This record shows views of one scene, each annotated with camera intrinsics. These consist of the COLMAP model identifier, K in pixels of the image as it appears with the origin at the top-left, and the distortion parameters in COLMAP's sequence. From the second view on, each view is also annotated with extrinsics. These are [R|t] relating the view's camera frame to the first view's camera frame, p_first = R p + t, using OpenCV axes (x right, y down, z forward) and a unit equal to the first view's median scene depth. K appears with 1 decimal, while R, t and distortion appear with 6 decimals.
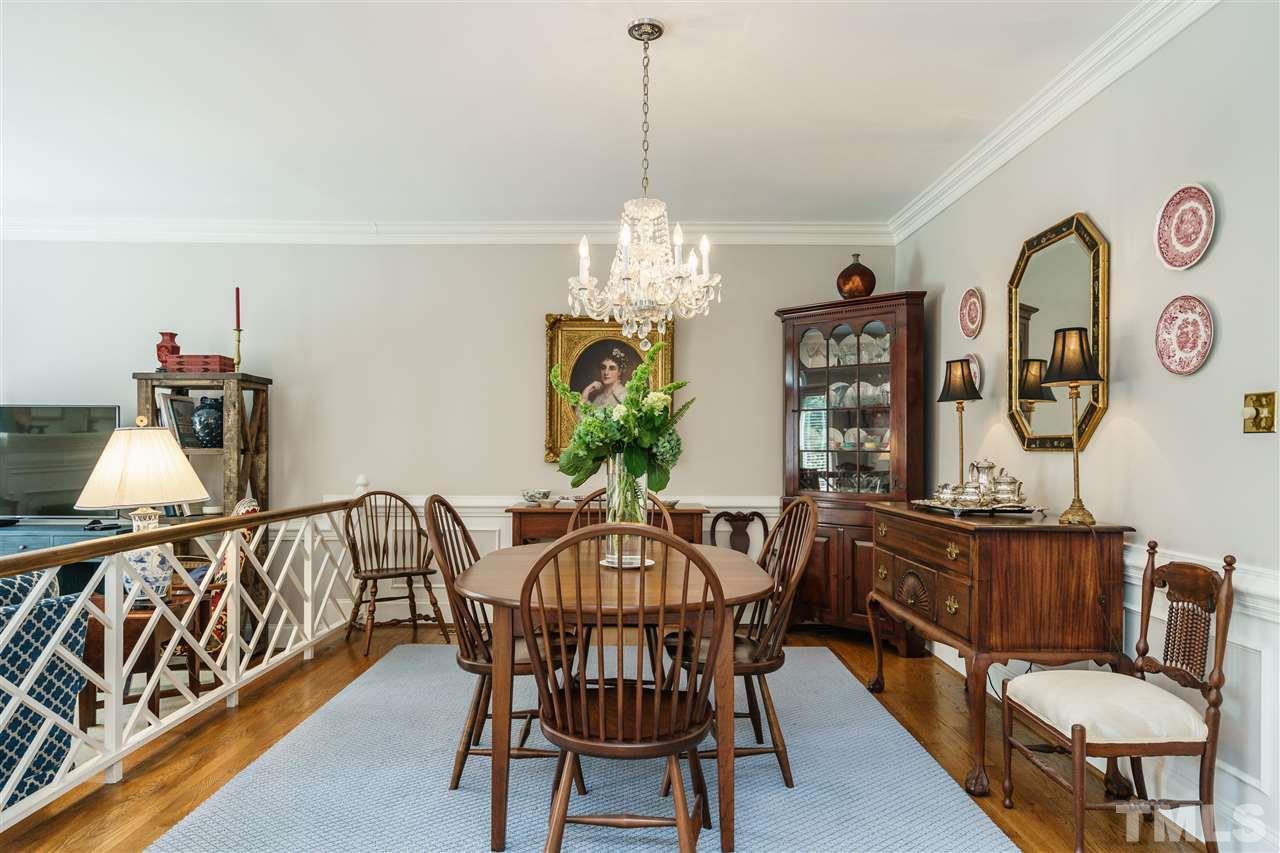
lens RADIAL K [[786.3, 0, 637.9], [0, 786.3, 440.8], [0, 0, 1]] dist [-0.000177, -0.001020]
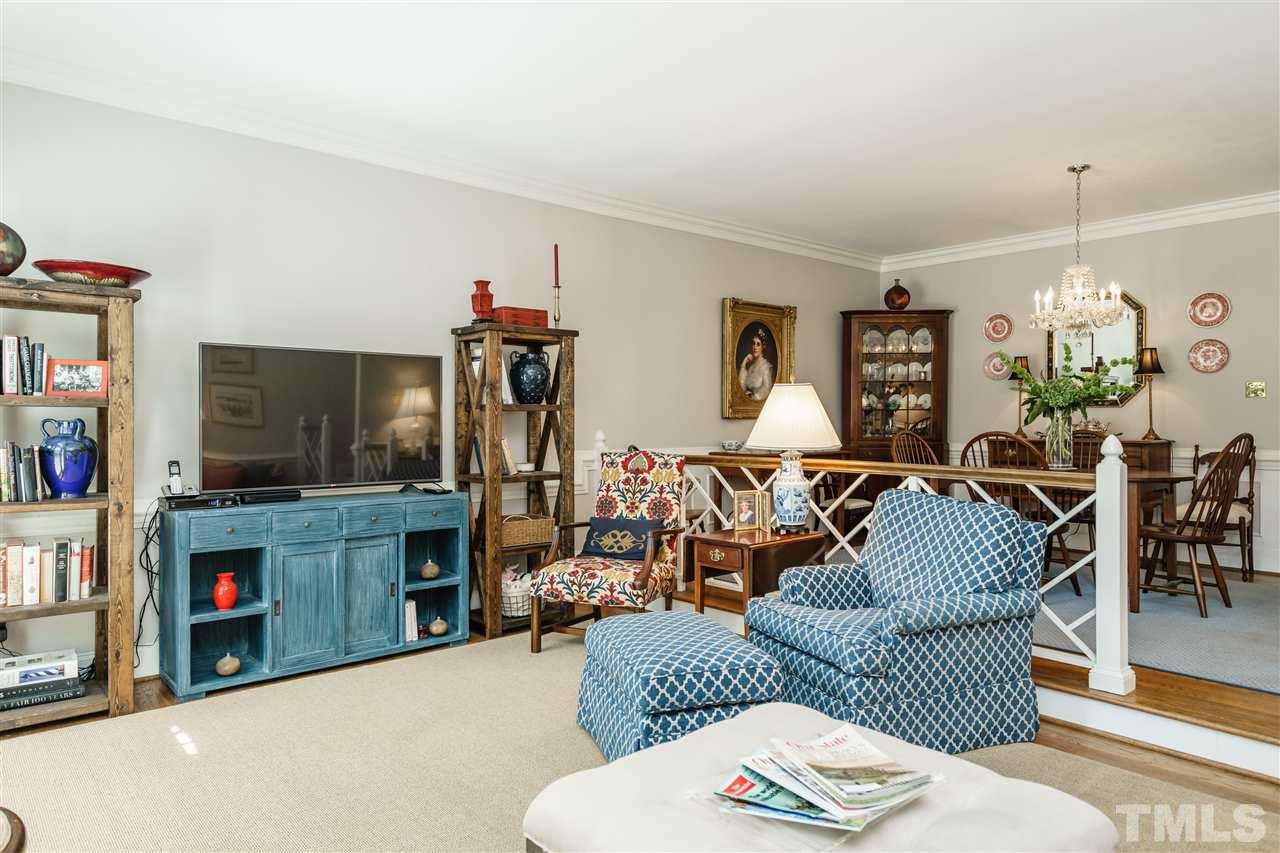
lens RADIAL K [[786.3, 0, 637.9], [0, 786.3, 431.7], [0, 0, 1]] dist [-0.000177, -0.001020]
pose [[0.761584, -0.014676, 0.647900, -1.759102], [-0.002992, 0.999653, 0.026161, 0.028834], [-0.648060, -0.021862, 0.761276, 0.263182]]
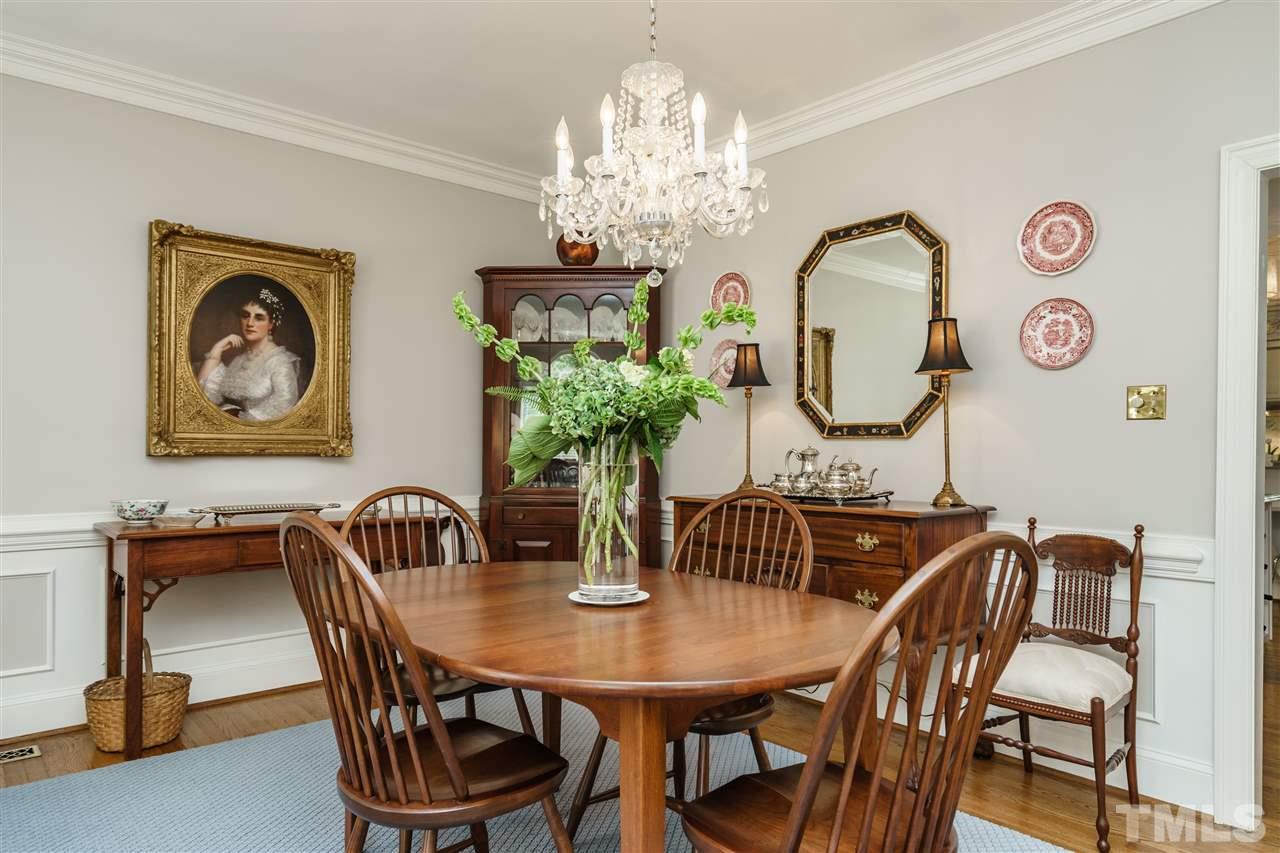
lens RADIAL K [[786.3, 0, 653.3], [0, 786.3, 450.9], [0, 0, 1]] dist [-0.000177, -0.001020]
pose [[0.746238, -0.005956, 0.665652, -0.404830], [-0.007726, 0.999815, 0.017606, 0.015605], [-0.665634, -0.018281, 0.746054, 0.450214]]
